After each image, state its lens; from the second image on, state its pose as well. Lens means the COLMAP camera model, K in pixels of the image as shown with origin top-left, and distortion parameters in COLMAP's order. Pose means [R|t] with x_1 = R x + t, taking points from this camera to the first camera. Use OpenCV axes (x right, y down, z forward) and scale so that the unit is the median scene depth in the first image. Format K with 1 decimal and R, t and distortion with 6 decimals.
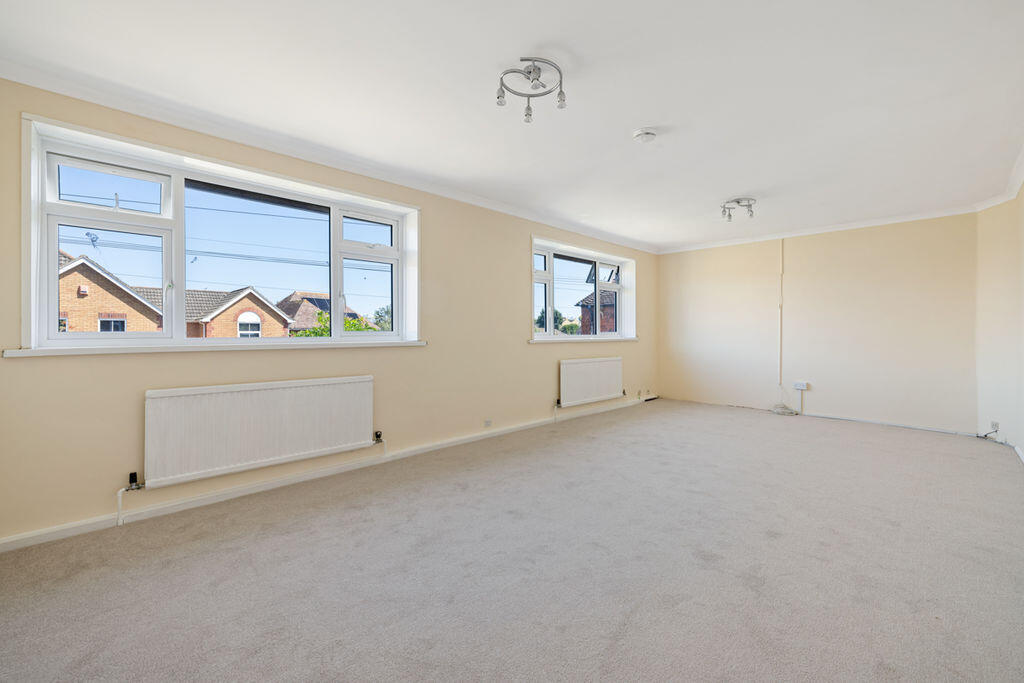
lens RADIAL K [[438.4, 0, 512.0], [0, 438.4, 341.5], [0, 0, 1]] dist [0.000862, 0.000921]
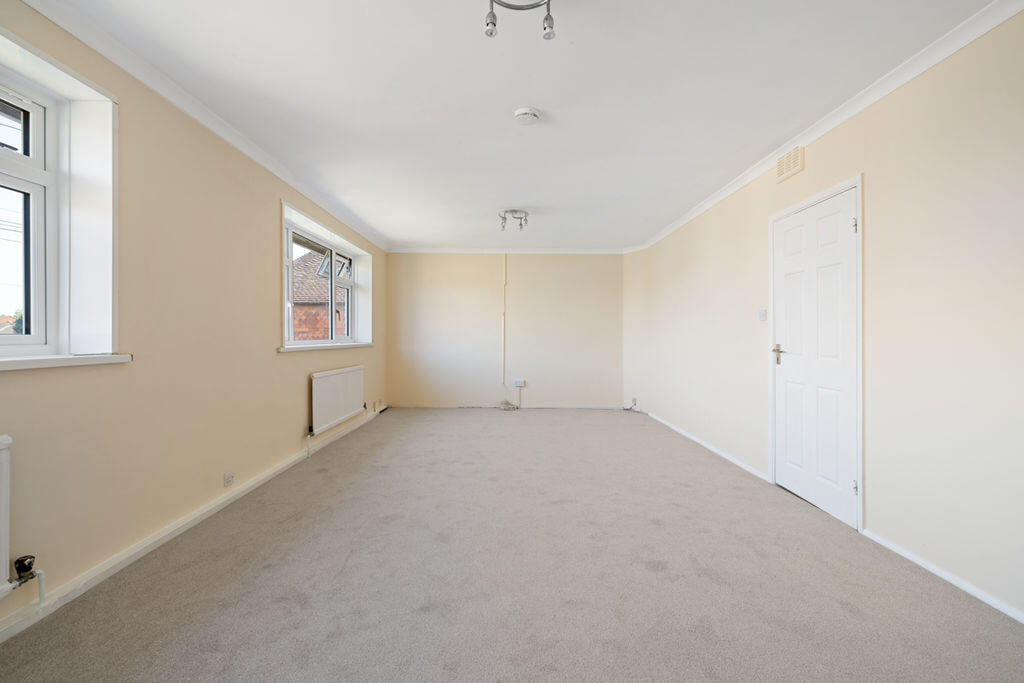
lens RADIAL K [[438.4, 0, 512.0], [0, 438.4, 341.5], [0, 0, 1]] dist [0.000862, 0.000921]
pose [[0.689463, -0.006931, 0.724288, -0.237398], [0.012920, 0.999913, -0.002731, -0.007476], [-0.724205, 0.011240, 0.689493, 0.268402]]
